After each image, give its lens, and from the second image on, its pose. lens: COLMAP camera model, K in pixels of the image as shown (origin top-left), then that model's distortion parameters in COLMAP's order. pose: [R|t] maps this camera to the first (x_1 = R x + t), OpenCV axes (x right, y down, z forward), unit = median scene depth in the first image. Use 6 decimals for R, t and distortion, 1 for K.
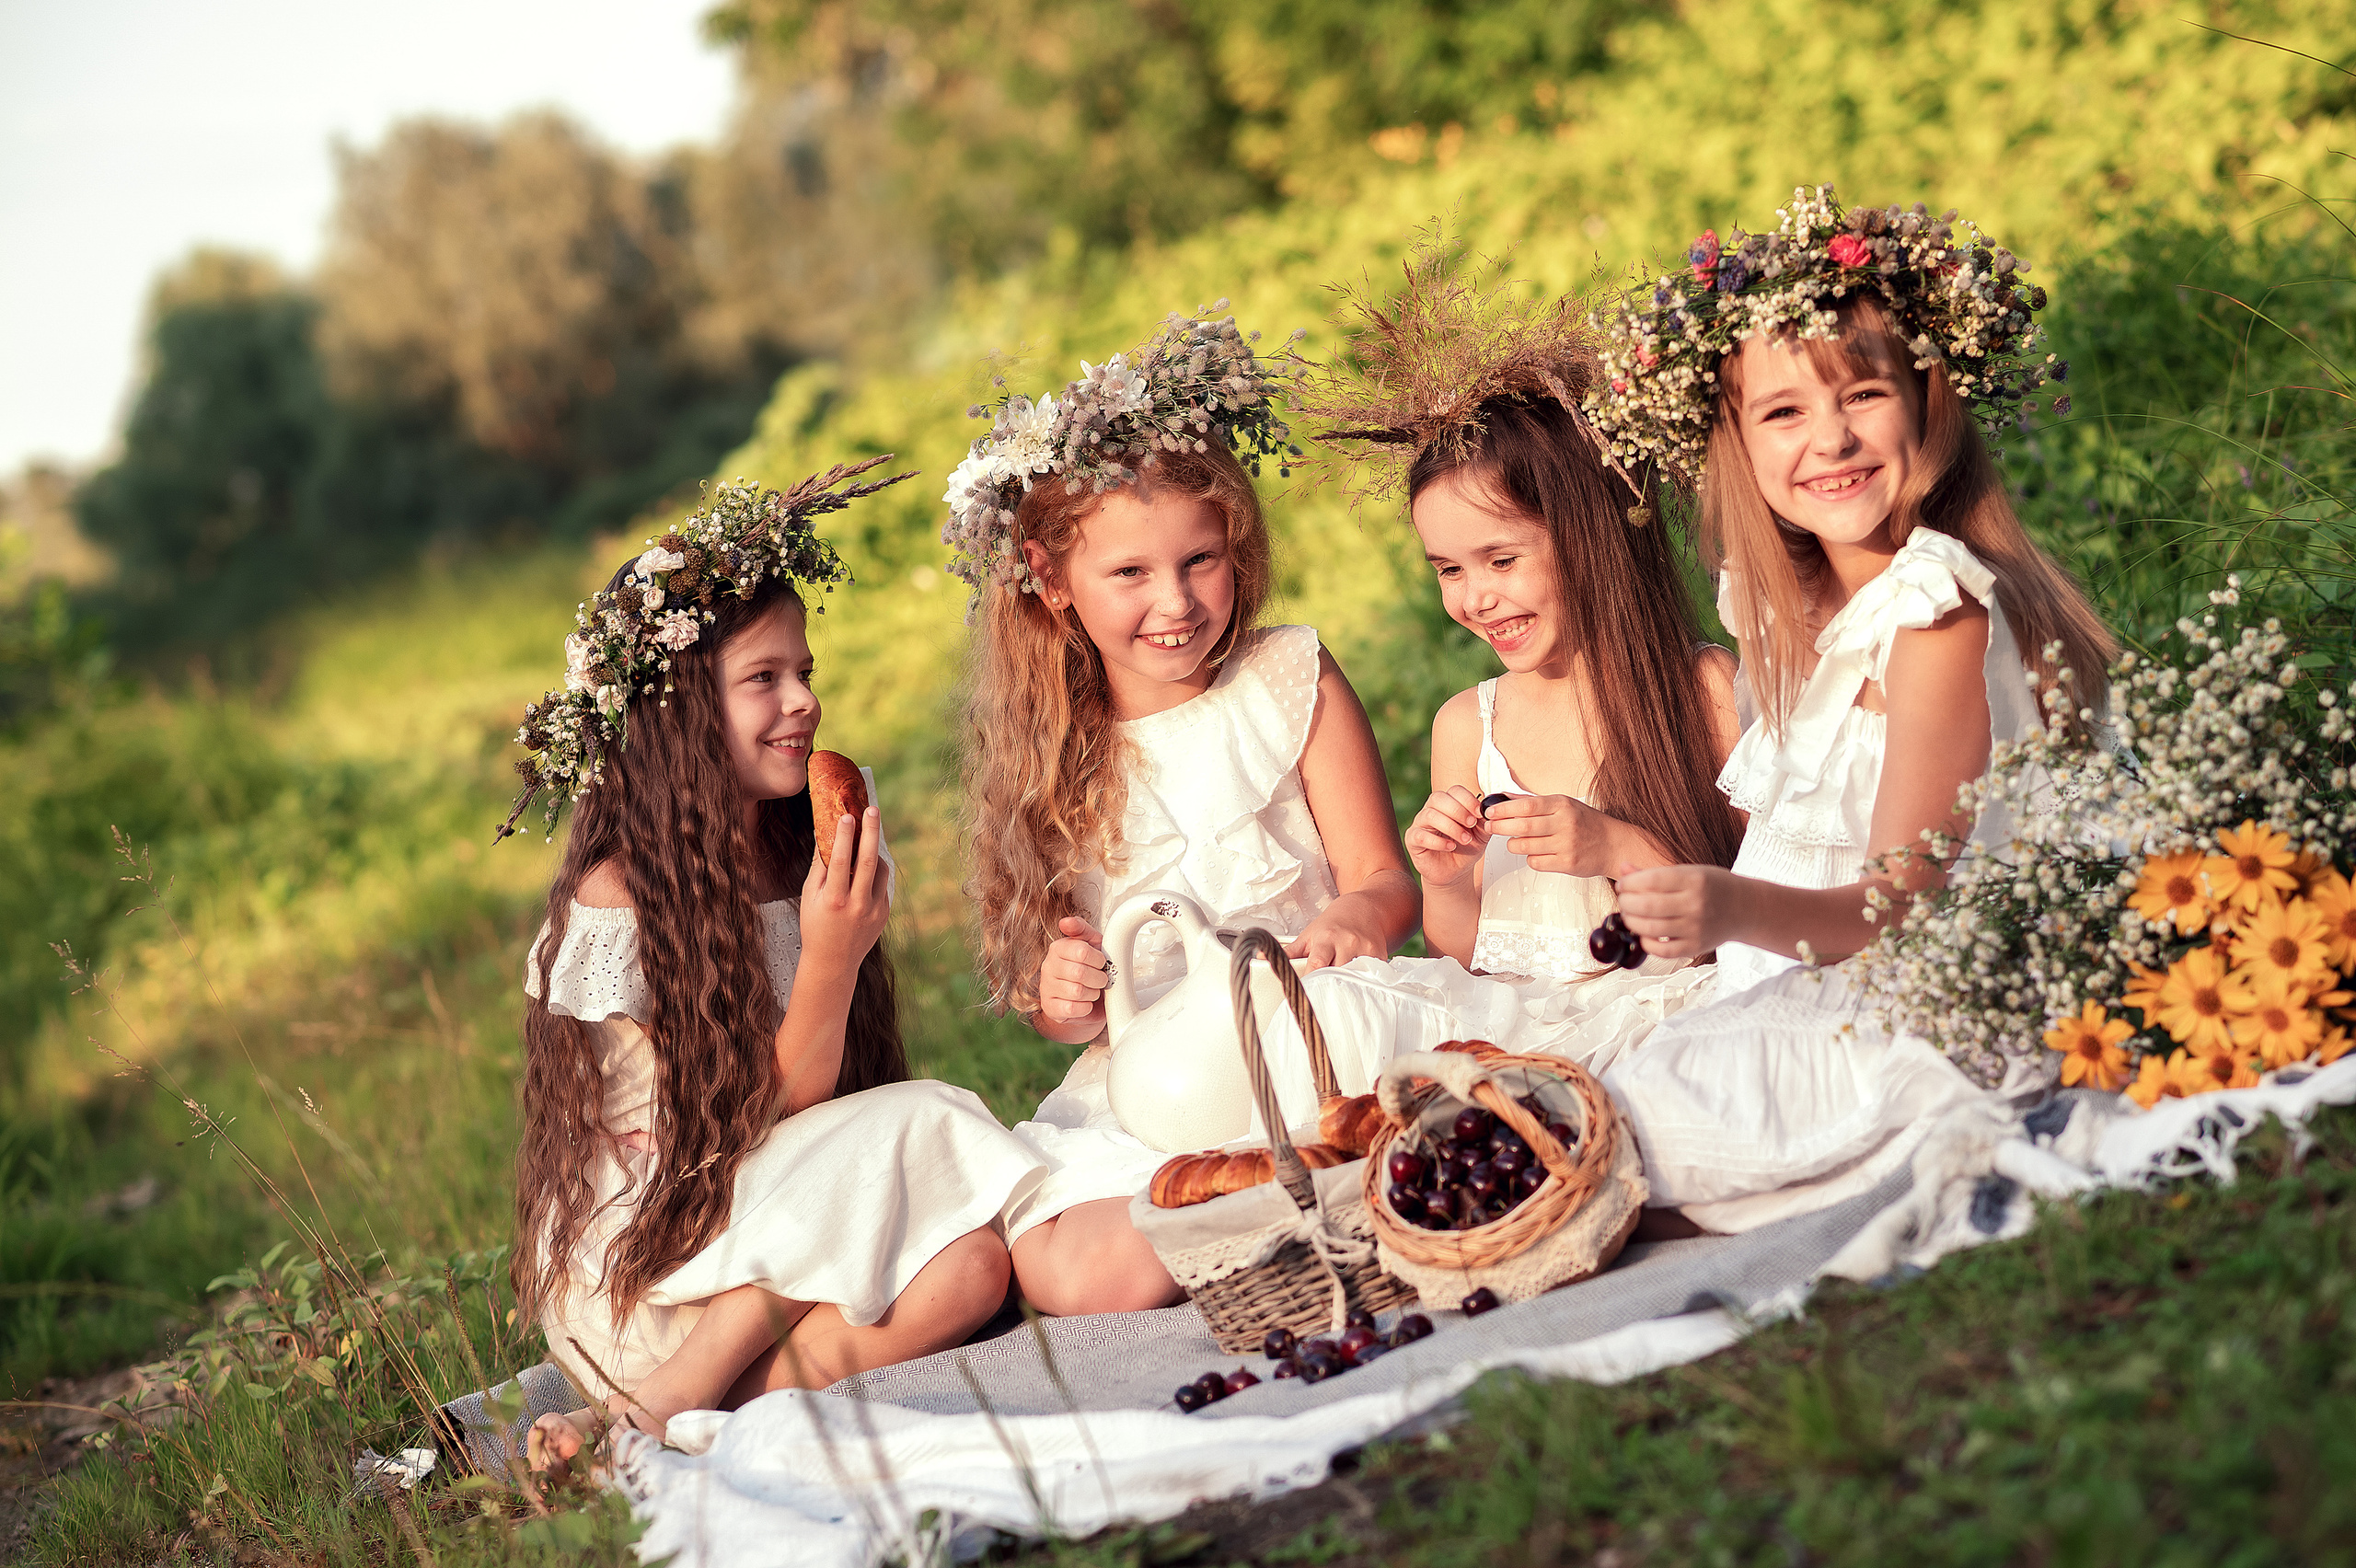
lens RADIAL K [[5811.0, 0, 1179.8], [0, 5811.0, 695.4], [0, 0, 1]] dist [0.324996, -1.012939]
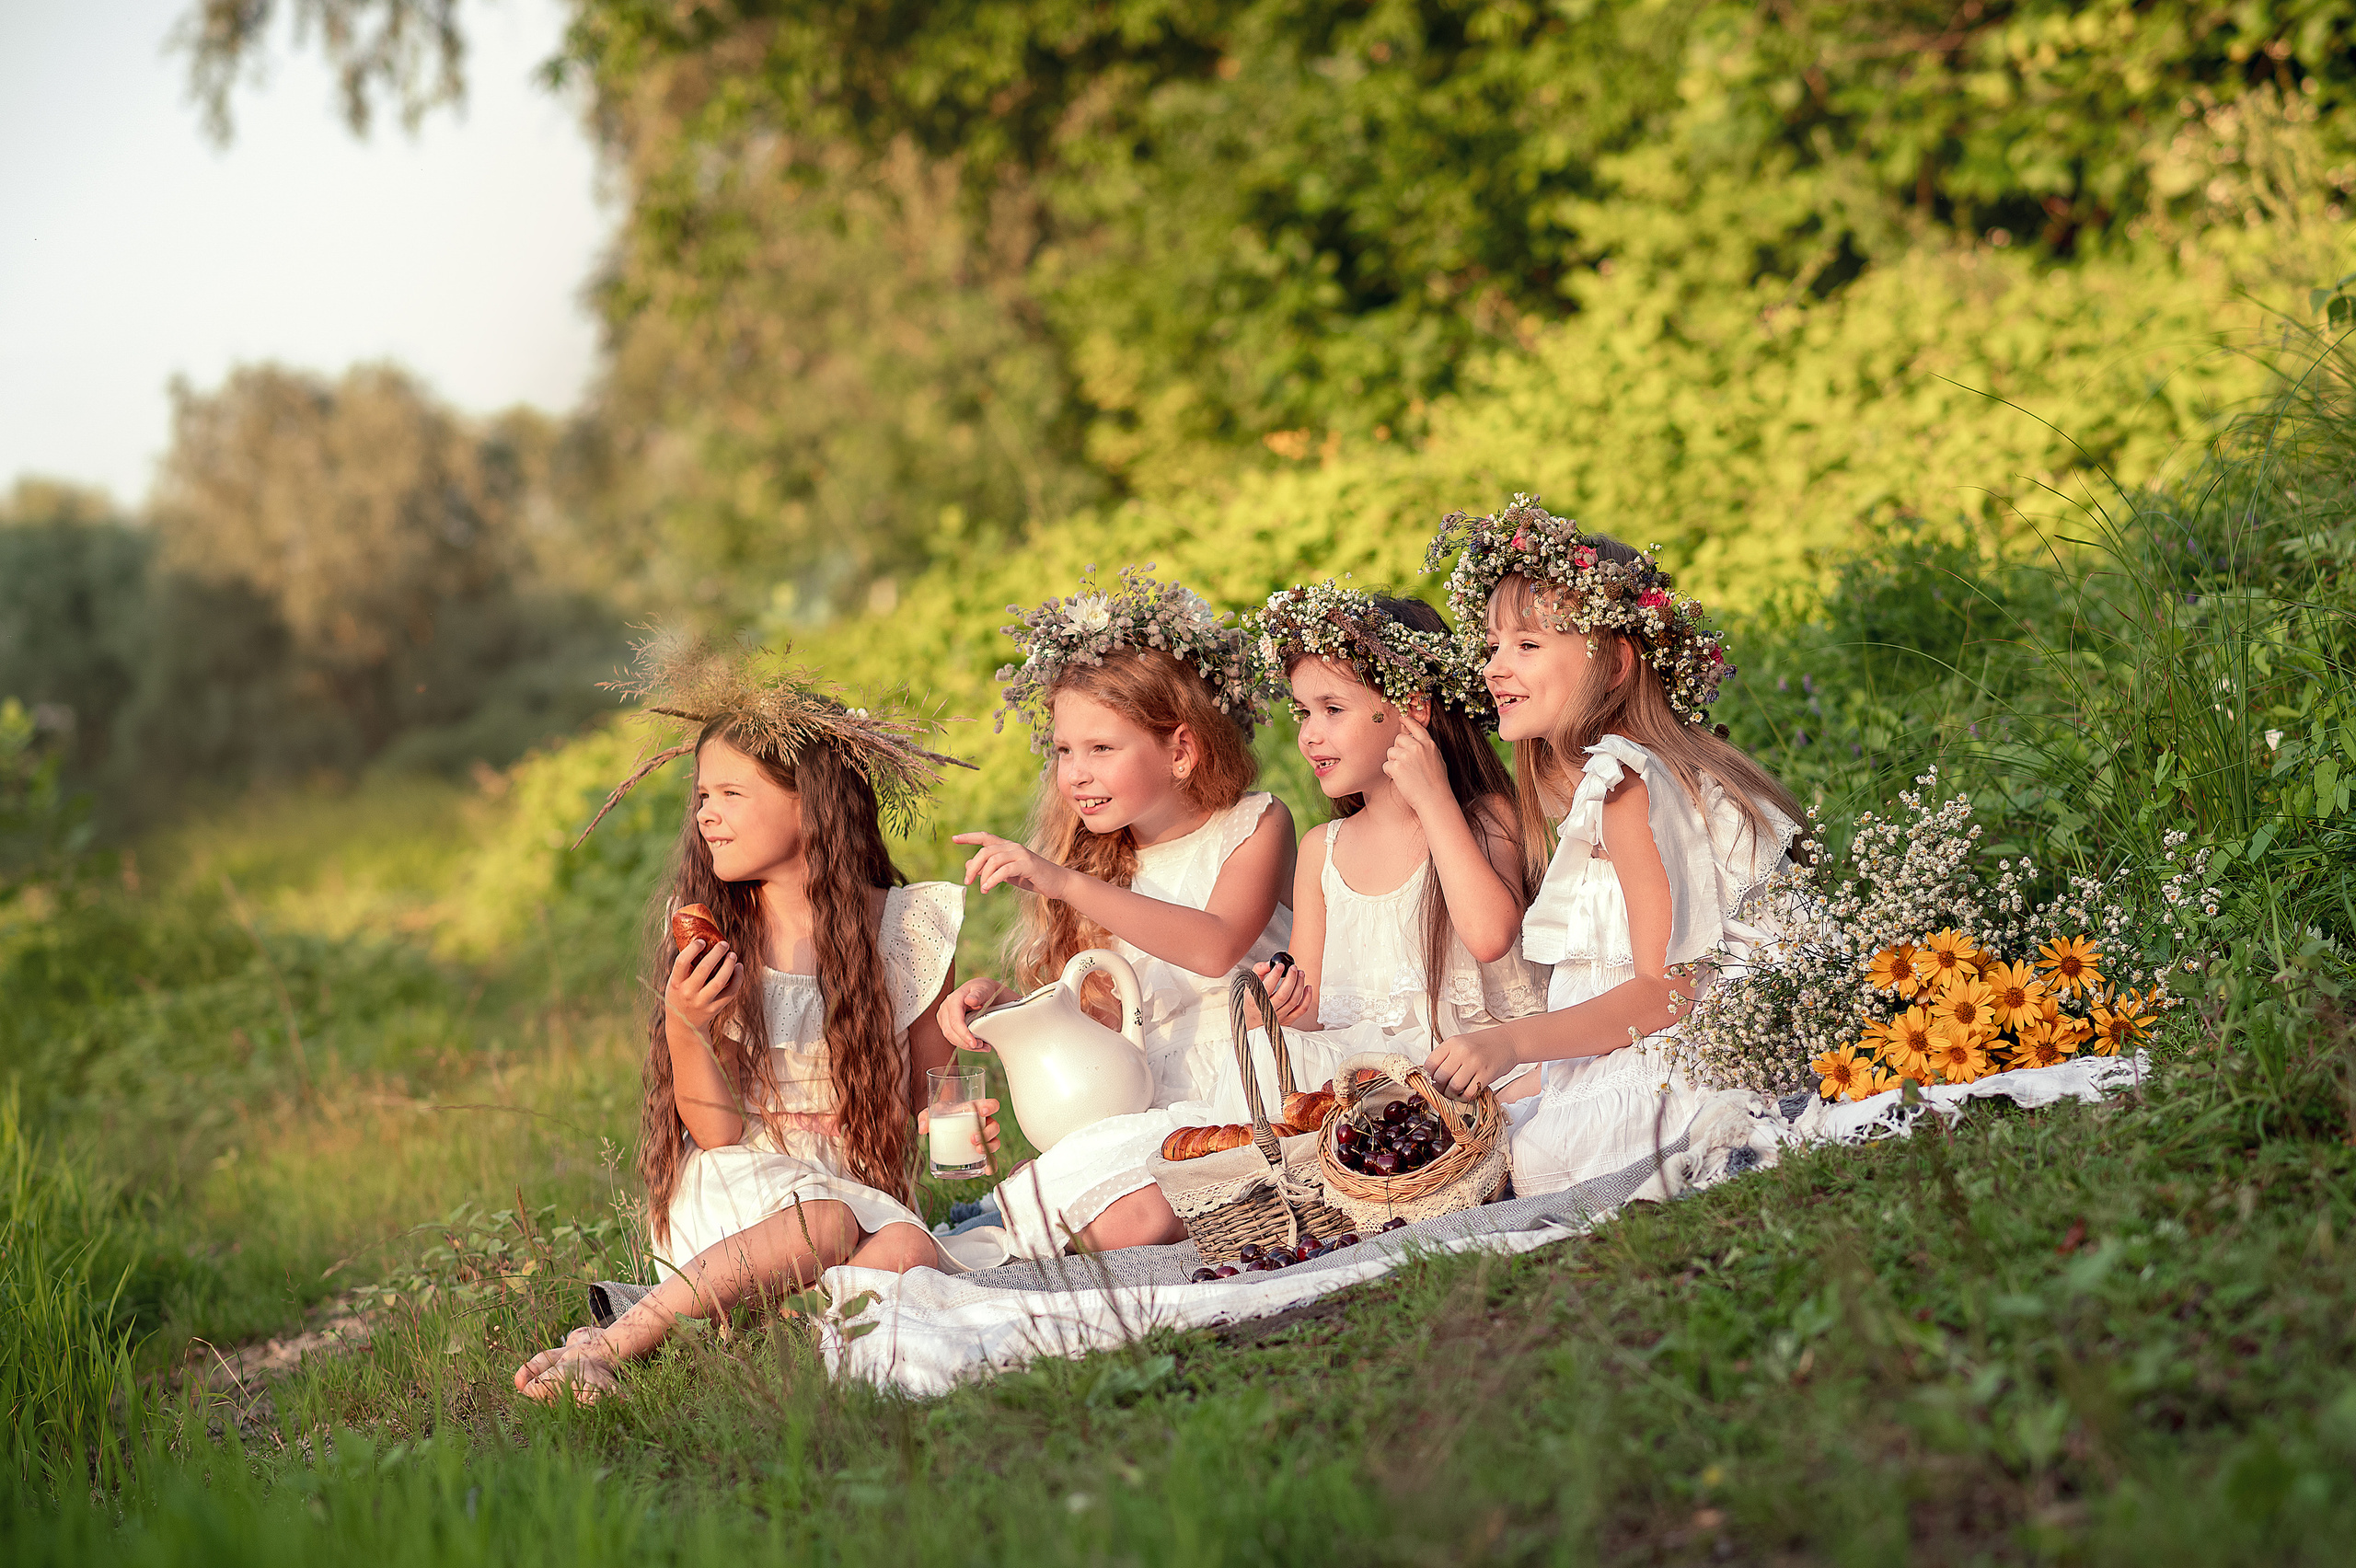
lens RADIAL K [[5785.8, 0, 1178.0], [0, 5785.8, 784.0], [0, 0, 1]] dist [0.433556, 0.039106]
pose [[0.997534, 0.061480, 0.033855, -0.020755], [-0.060218, 0.997495, -0.037126, 0.018404], [-0.036053, 0.034996, 0.998737, -0.157586]]
